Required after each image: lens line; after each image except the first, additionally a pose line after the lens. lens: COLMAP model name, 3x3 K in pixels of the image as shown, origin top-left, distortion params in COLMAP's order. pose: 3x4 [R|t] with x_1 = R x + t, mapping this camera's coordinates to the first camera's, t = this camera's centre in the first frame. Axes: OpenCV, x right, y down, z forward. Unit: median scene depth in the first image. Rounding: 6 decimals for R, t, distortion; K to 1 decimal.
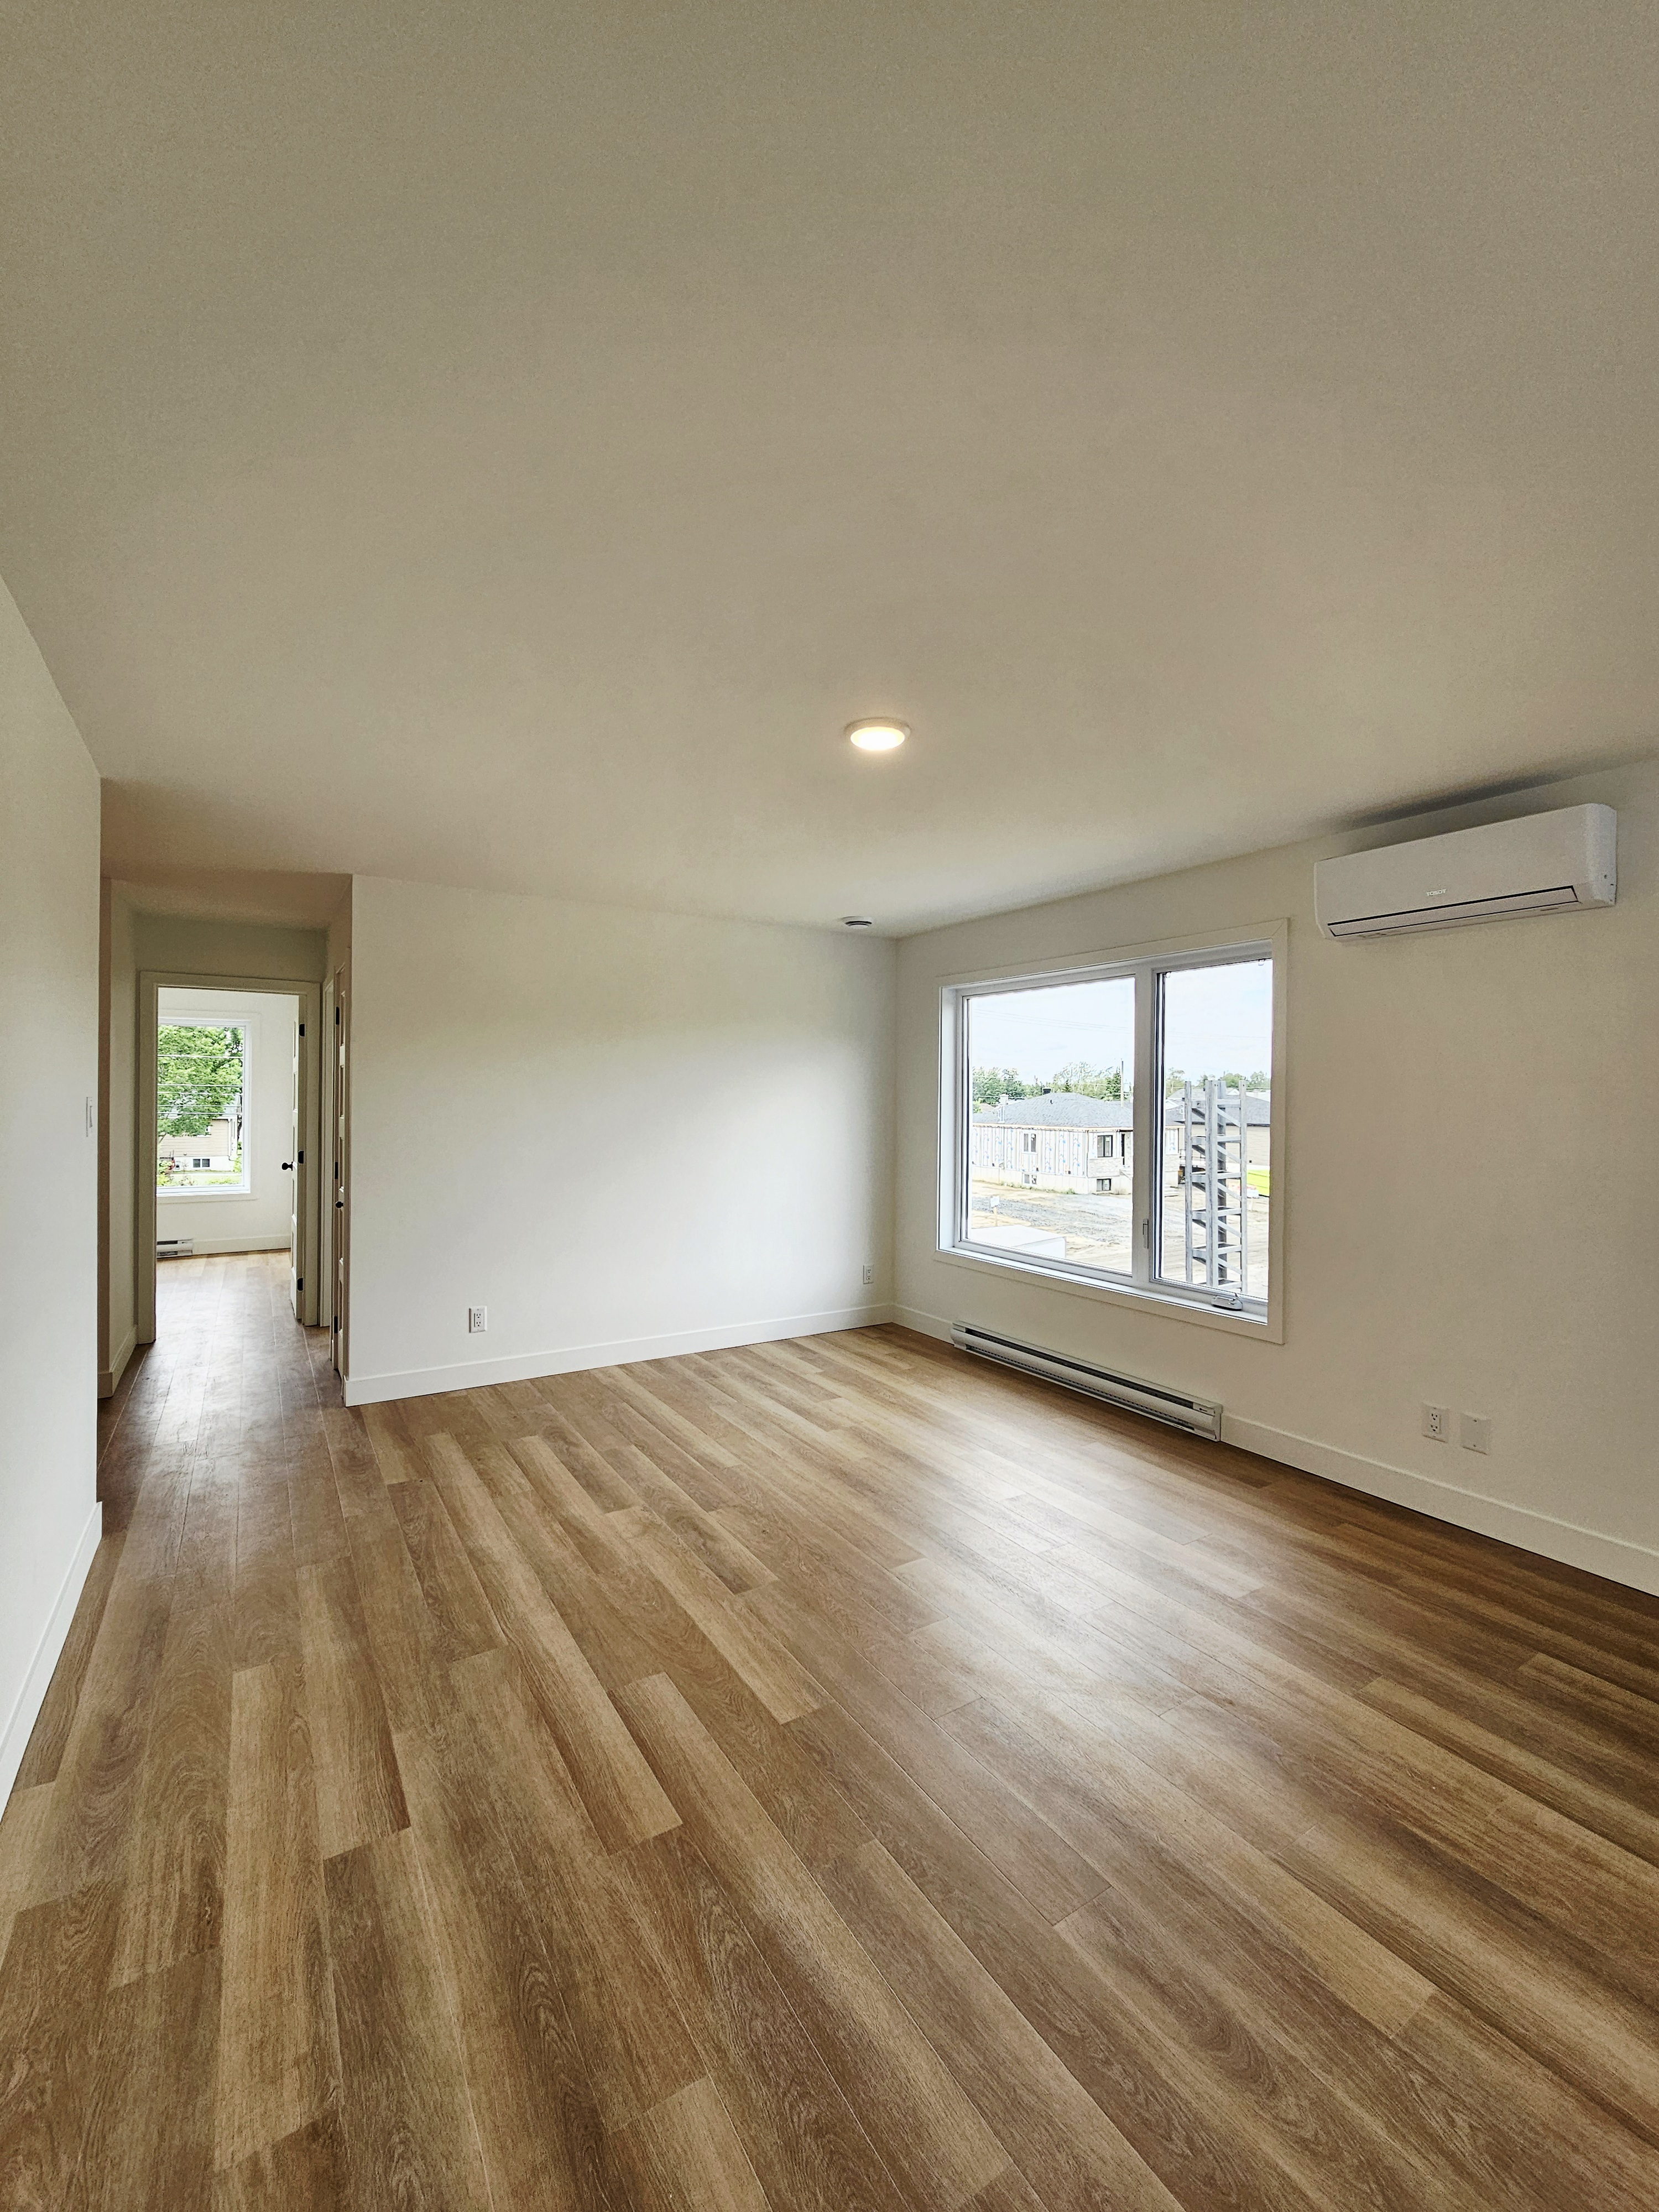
lens RADIAL K [[908.5, 0, 816.1], [0, 908.5, 1099.2], [0, 0, 1]] dist [-0.000693, 0.000274]
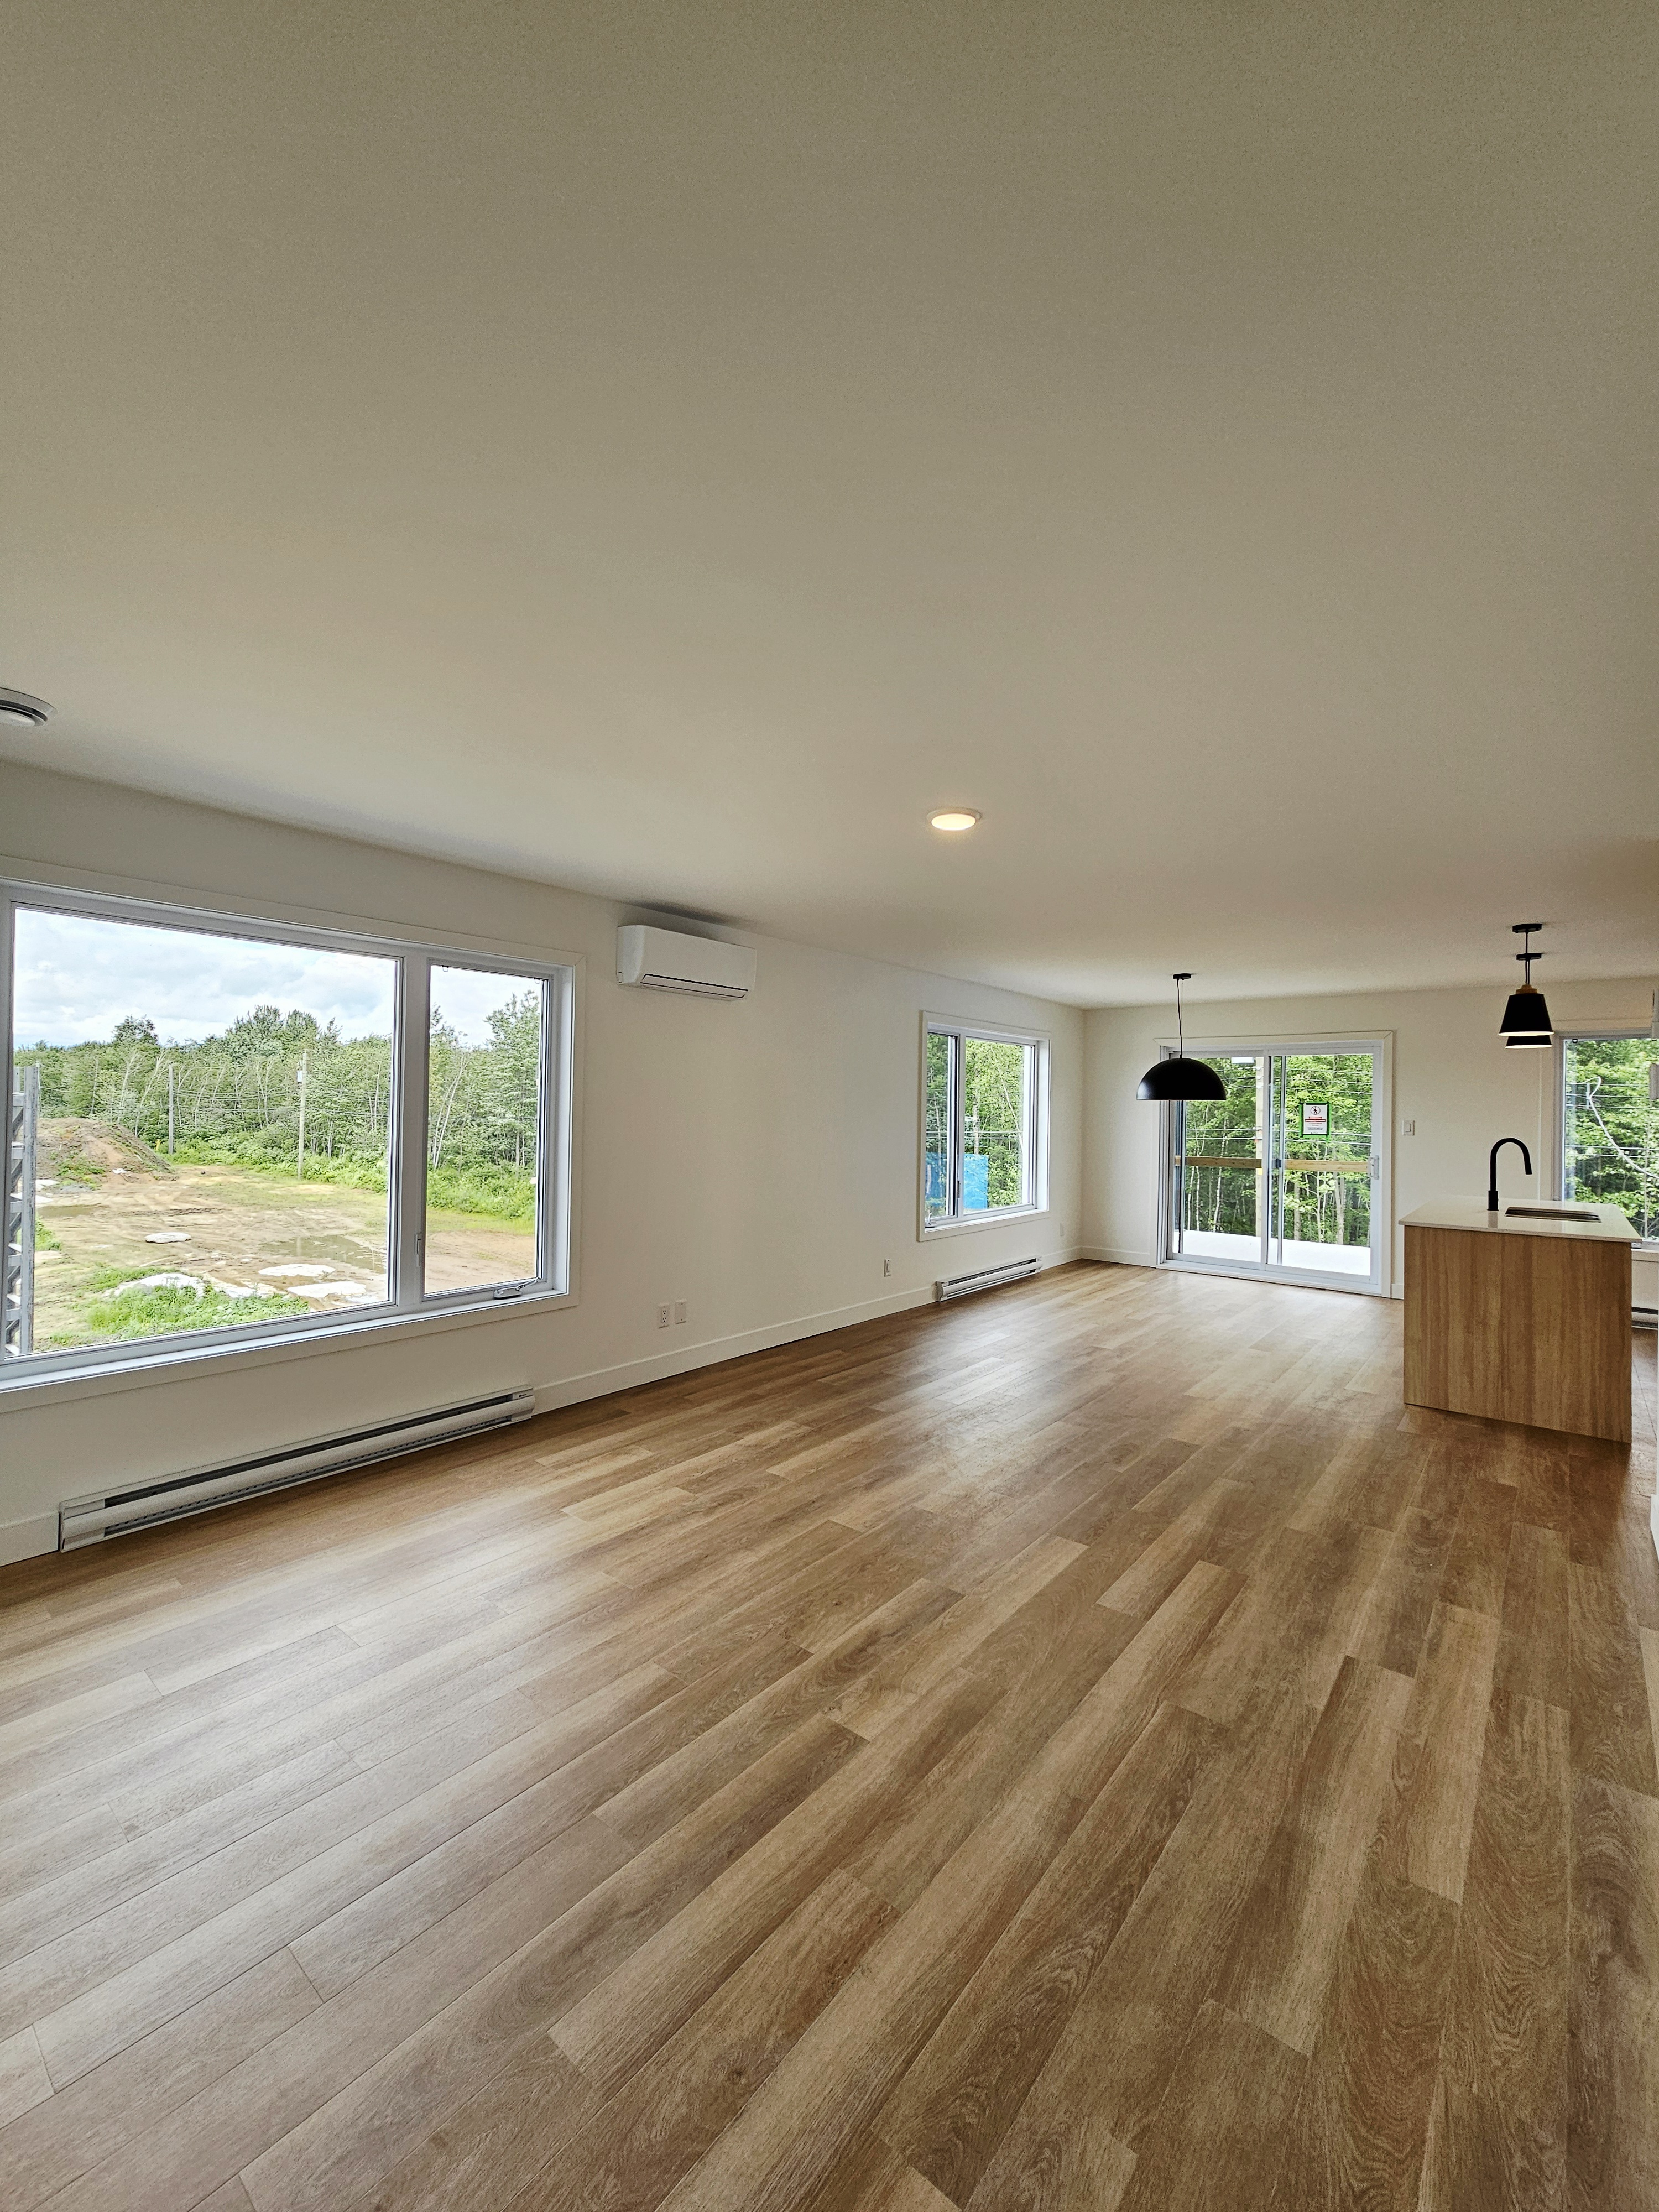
lens RADIAL K [[908.5, 0, 816.1], [0, 908.5, 1099.2], [0, 0, 1]] dist [-0.000693, 0.000274]
pose [[-0.319306, -0.002779, 0.947647, -1.088430], [-0.017963, 0.999834, -0.003120, -0.009033], [-0.947481, -0.018019, -0.319303, 1.619868]]
